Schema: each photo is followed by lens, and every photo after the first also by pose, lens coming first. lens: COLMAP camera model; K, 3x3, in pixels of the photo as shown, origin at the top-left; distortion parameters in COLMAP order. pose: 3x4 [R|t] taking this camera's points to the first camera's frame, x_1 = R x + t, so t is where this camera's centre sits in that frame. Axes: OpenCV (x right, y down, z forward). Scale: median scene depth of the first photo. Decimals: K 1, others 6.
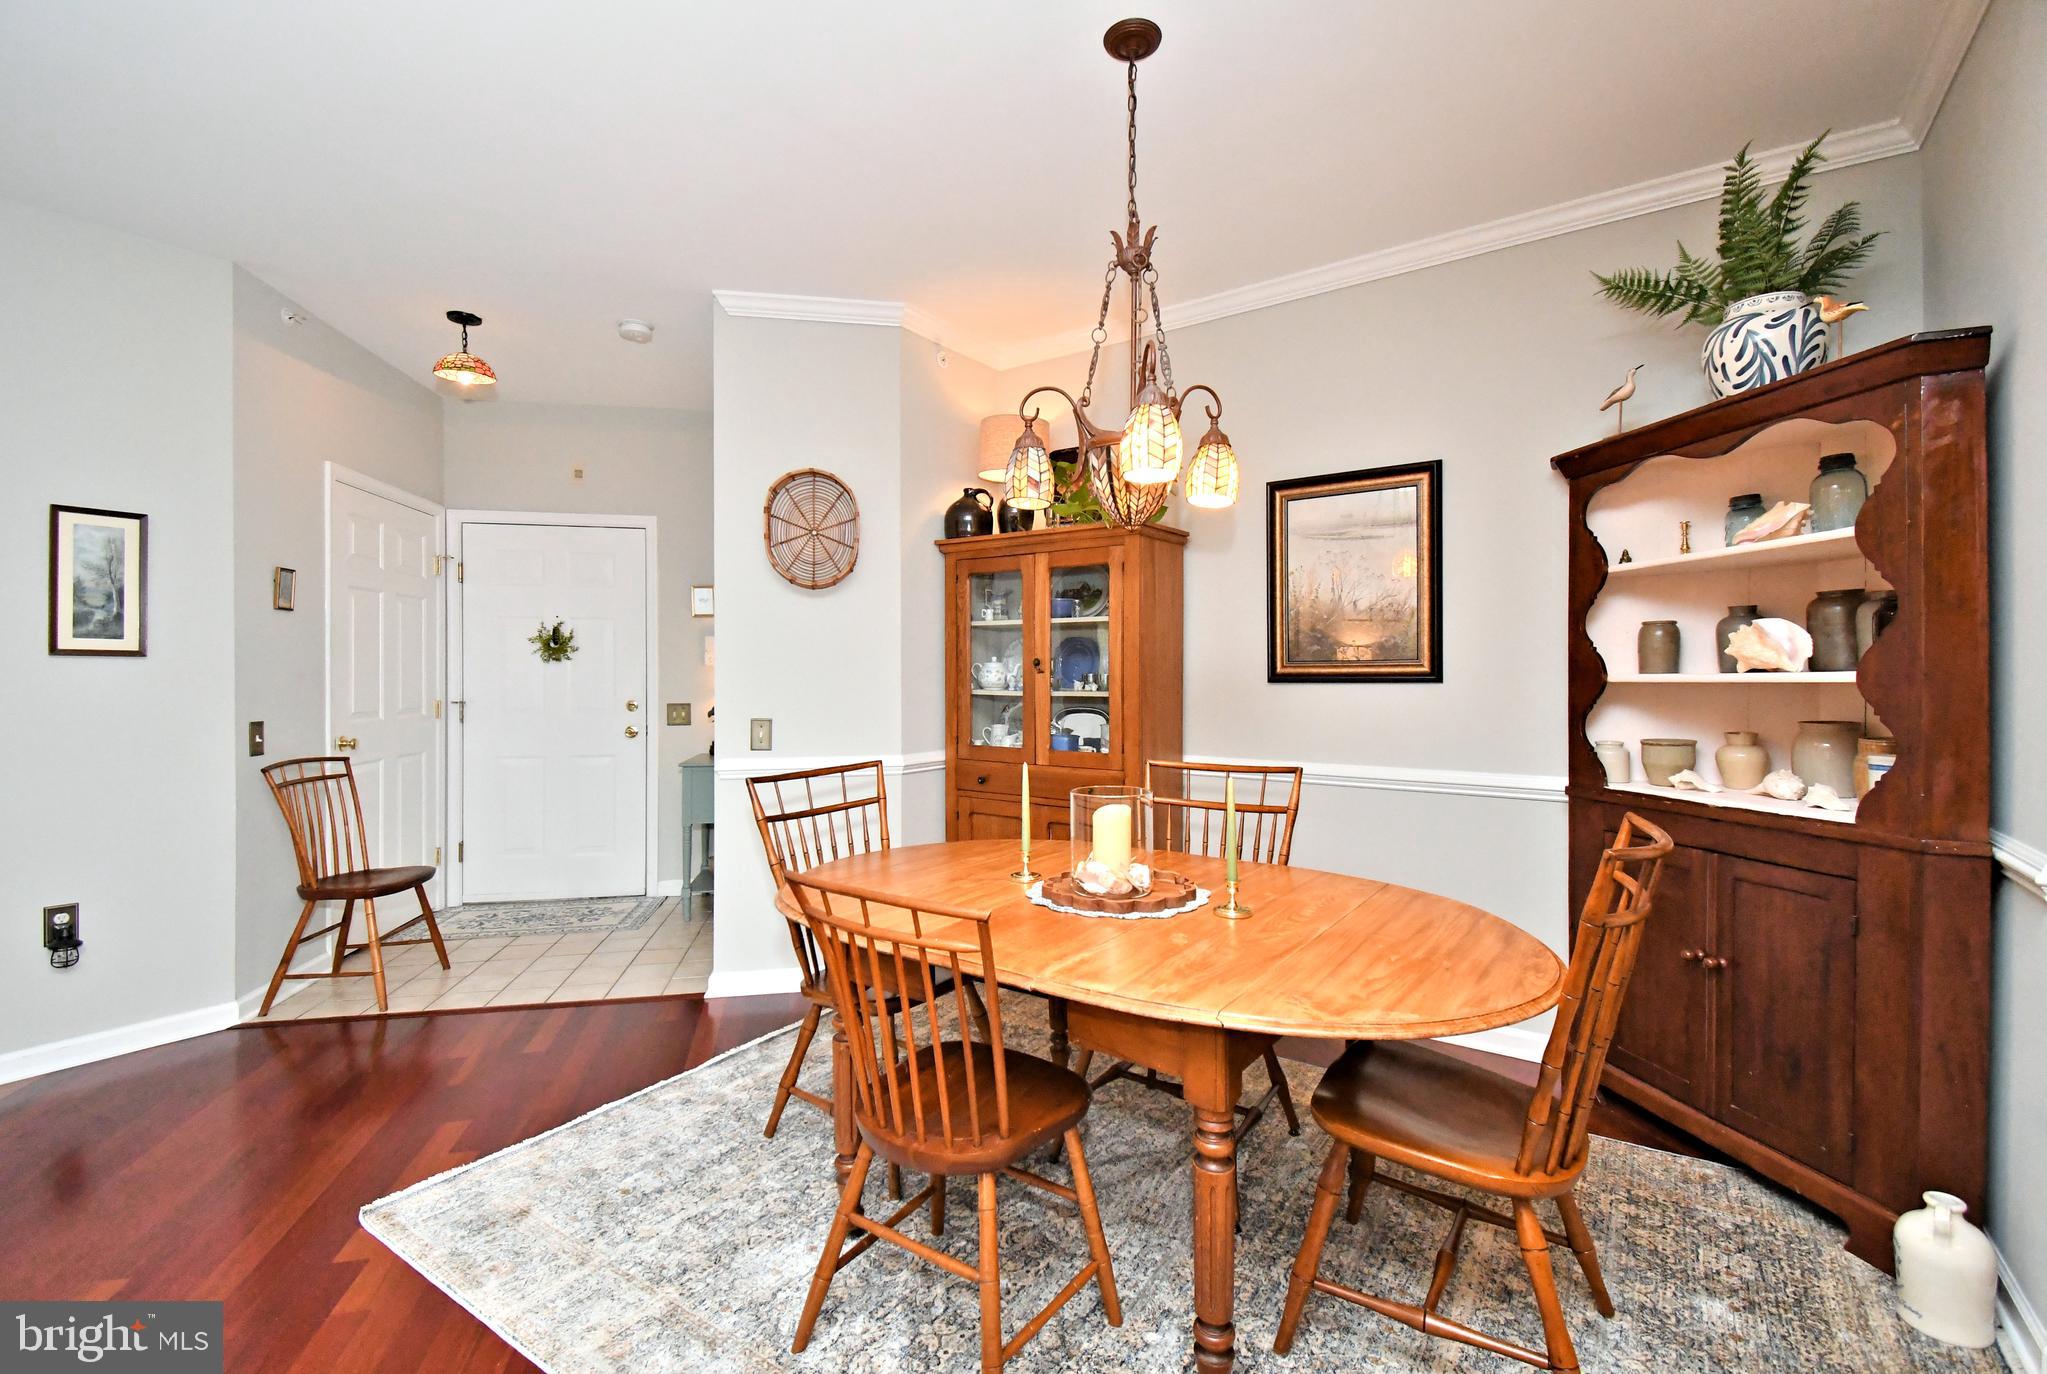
lens RADIAL K [[913.1, 0, 1018.3], [0, 913.1, 686.2], [0, 0, 1]] dist [0.022723, -0.000311]
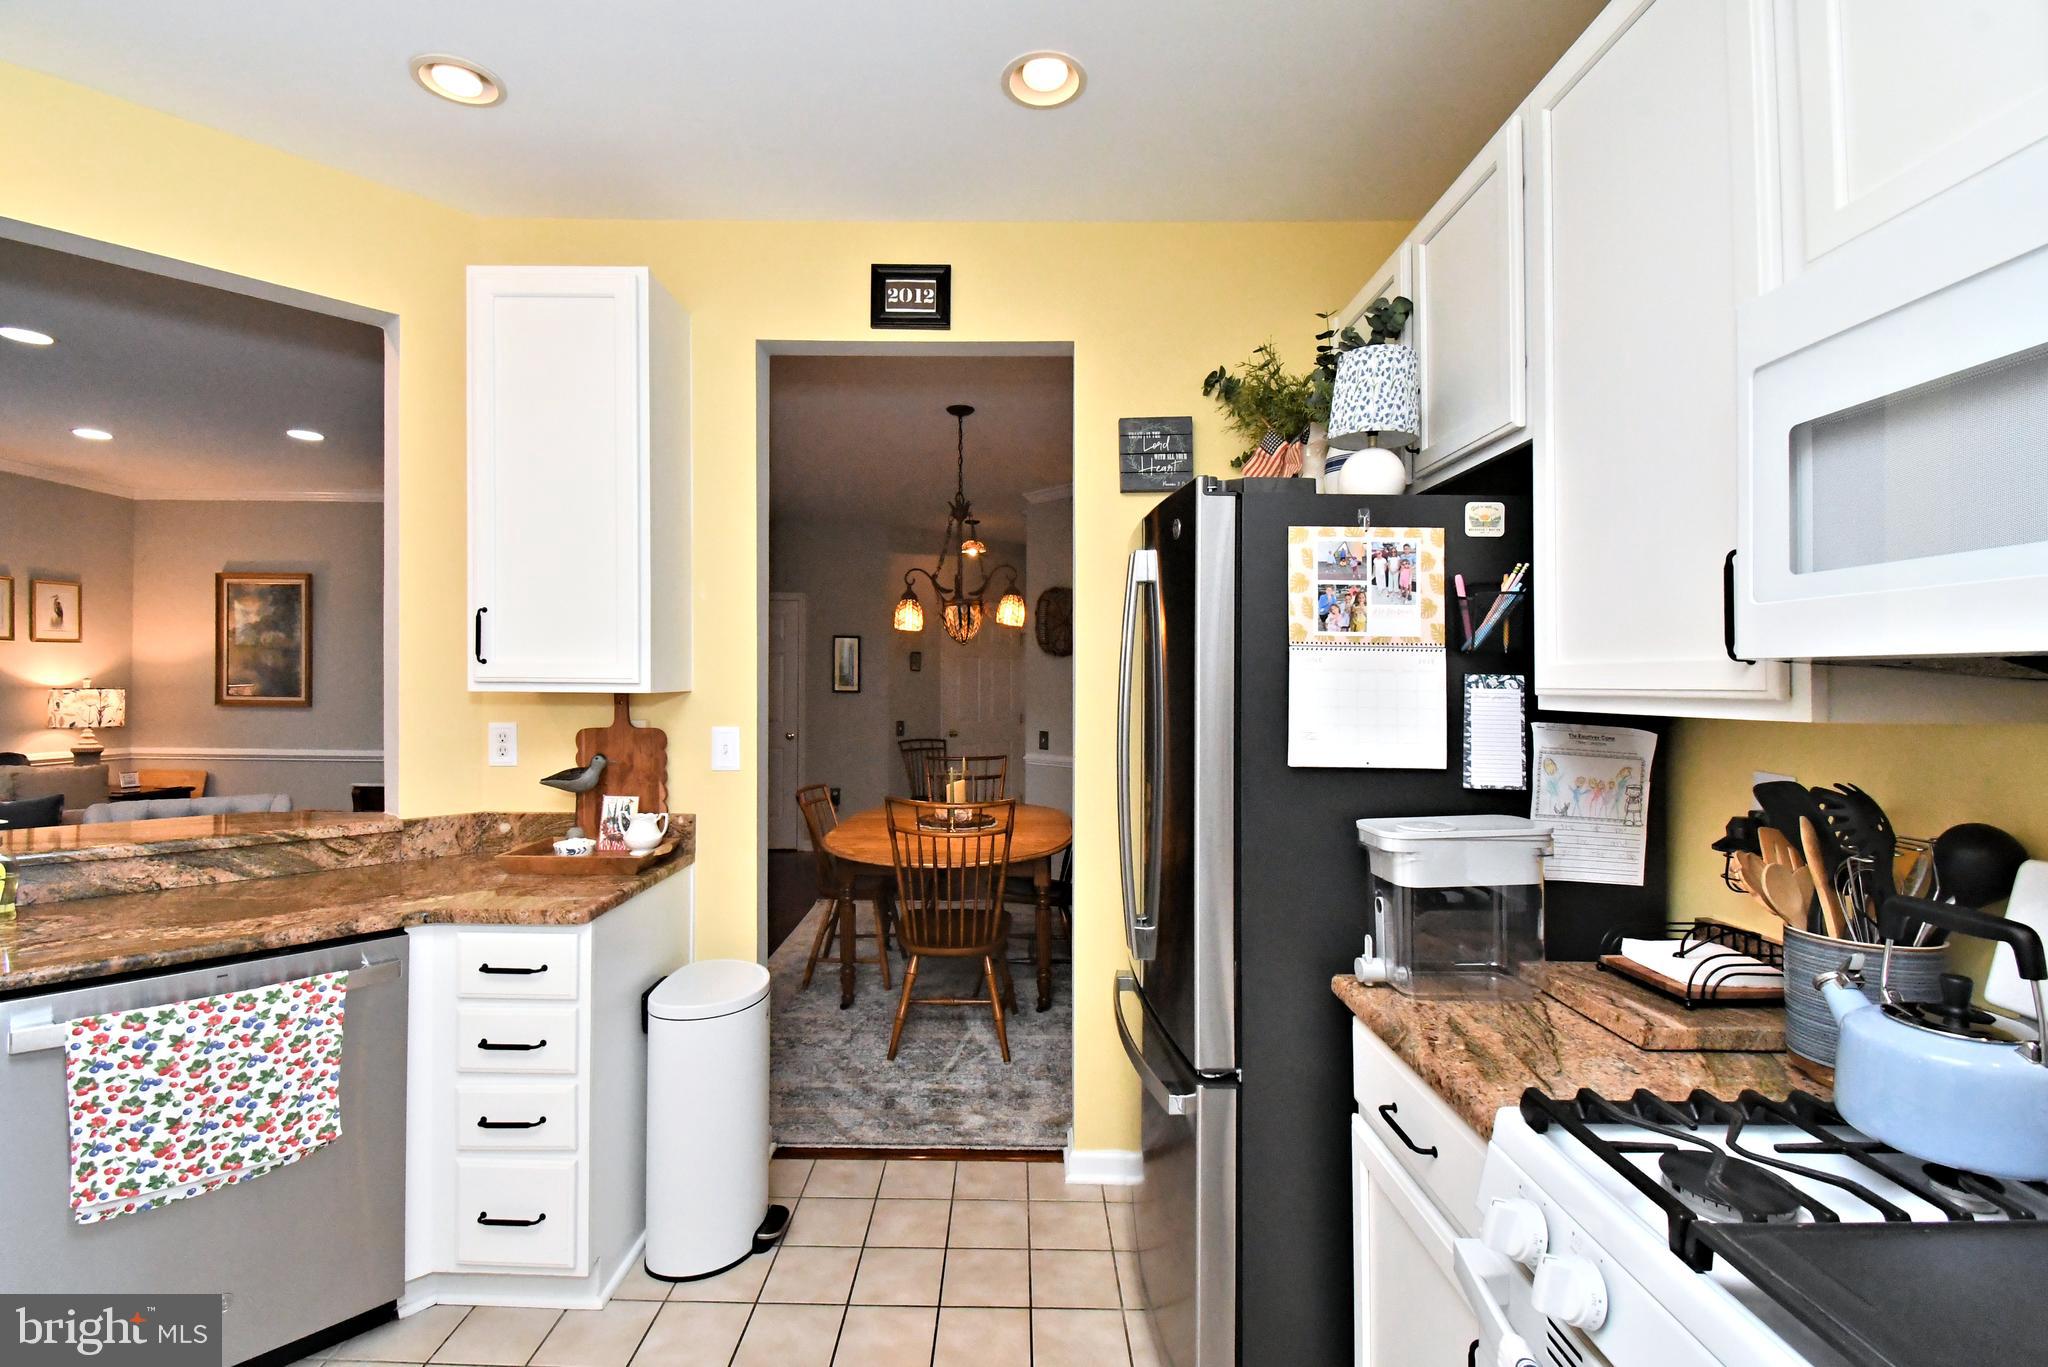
lens RADIAL K [[901.6, 0, 1001.7], [0, 901.6, 670.9], [0, 0, 1]] dist [-0.018512, 0.000121]
pose [[0.549669, -0.005328, -0.835365, 1.266333], [-0.019462, 0.999627, -0.019182, -0.054242], [0.835156, 0.026801, 0.549360, -0.007153]]
